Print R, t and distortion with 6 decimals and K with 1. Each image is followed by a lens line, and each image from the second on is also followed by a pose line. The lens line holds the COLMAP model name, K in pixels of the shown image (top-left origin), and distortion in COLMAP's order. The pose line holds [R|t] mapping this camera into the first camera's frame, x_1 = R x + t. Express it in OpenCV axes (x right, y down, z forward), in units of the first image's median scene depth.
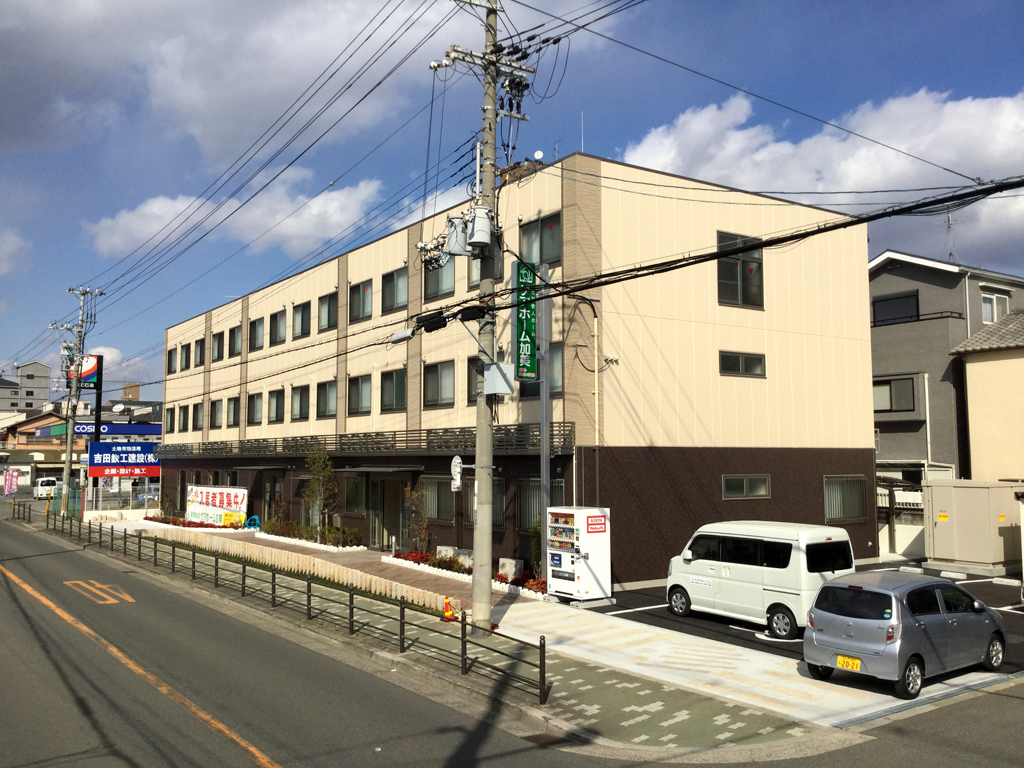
lens RADIAL K [[916.4, 0, 512.0], [0, 916.4, 384.0], [0, 0, 1]] dist [0.096756, -0.202692]
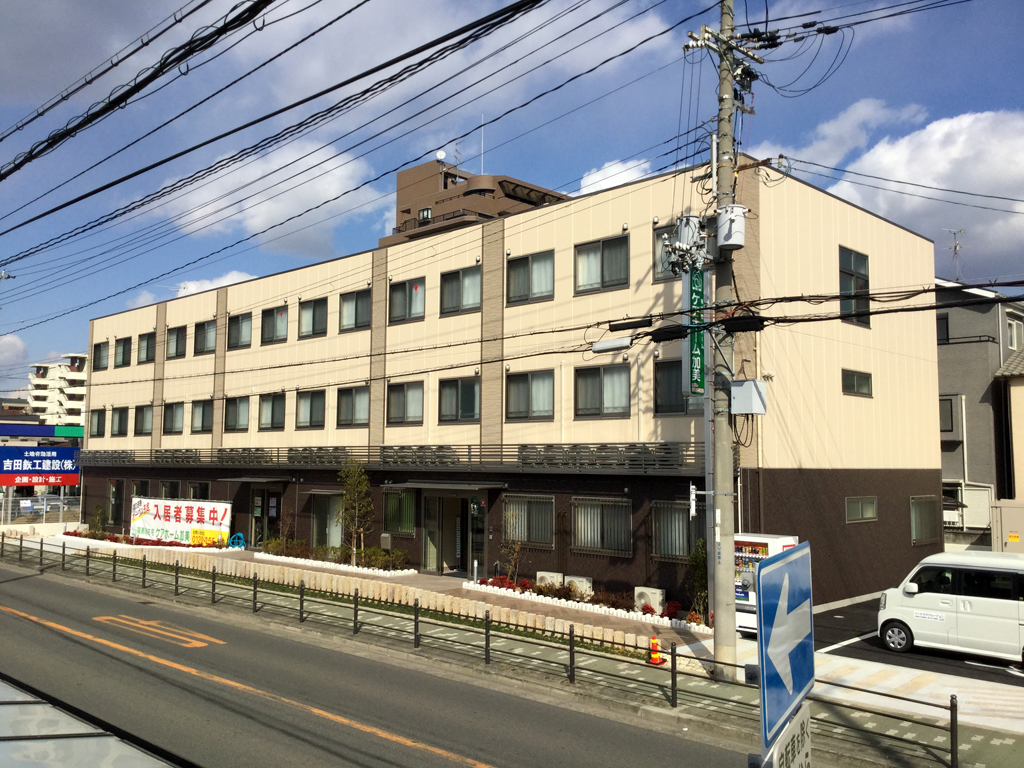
lens RADIAL K [[916.4, 0, 512.0], [0, 916.4, 384.0], [0, 0, 1]] dist [0.096756, -0.202692]
pose [[0.982222, 0.027019, 0.185770, -0.240280], [-0.026148, 0.999633, -0.007140, -0.003381], [-0.185894, 0.002156, 0.982567, 0.088023]]
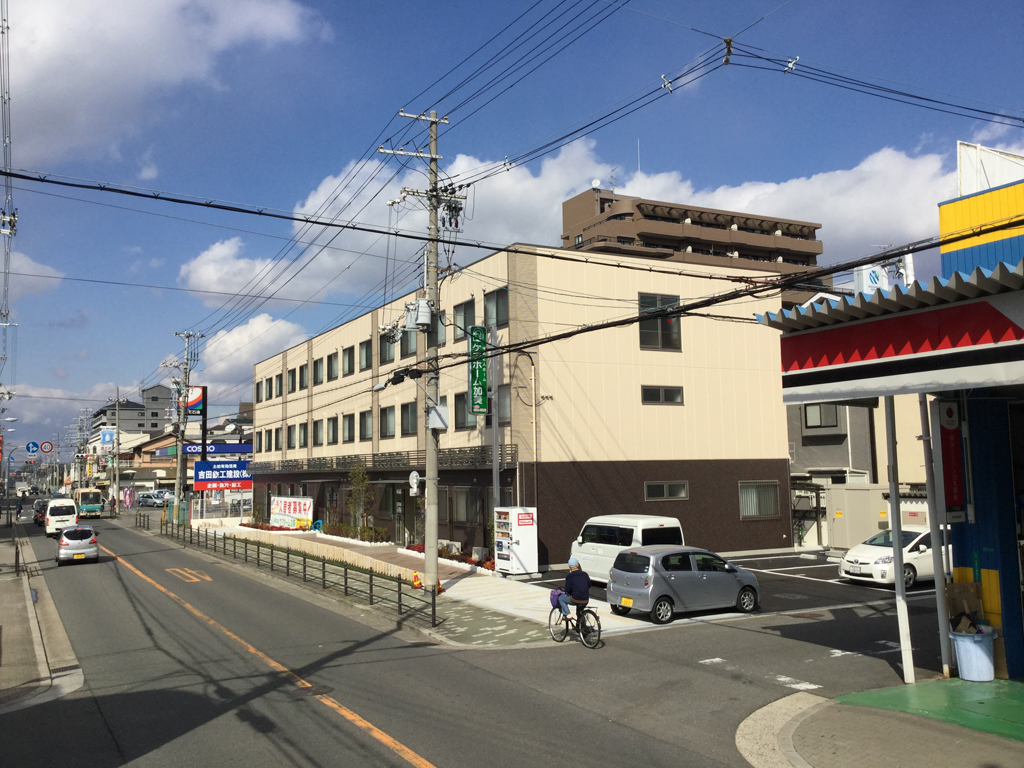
lens RADIAL K [[932.3, 0, 512.0], [0, 932.3, 384.0], [0, 0, 1]] dist [0.040755, -0.006111]
pose [[0.992709, -0.025478, -0.117809, 0.160330], [0.024326, 0.999641, -0.011212, -0.022606], [0.118052, 0.008265, 0.992973, -0.256536]]
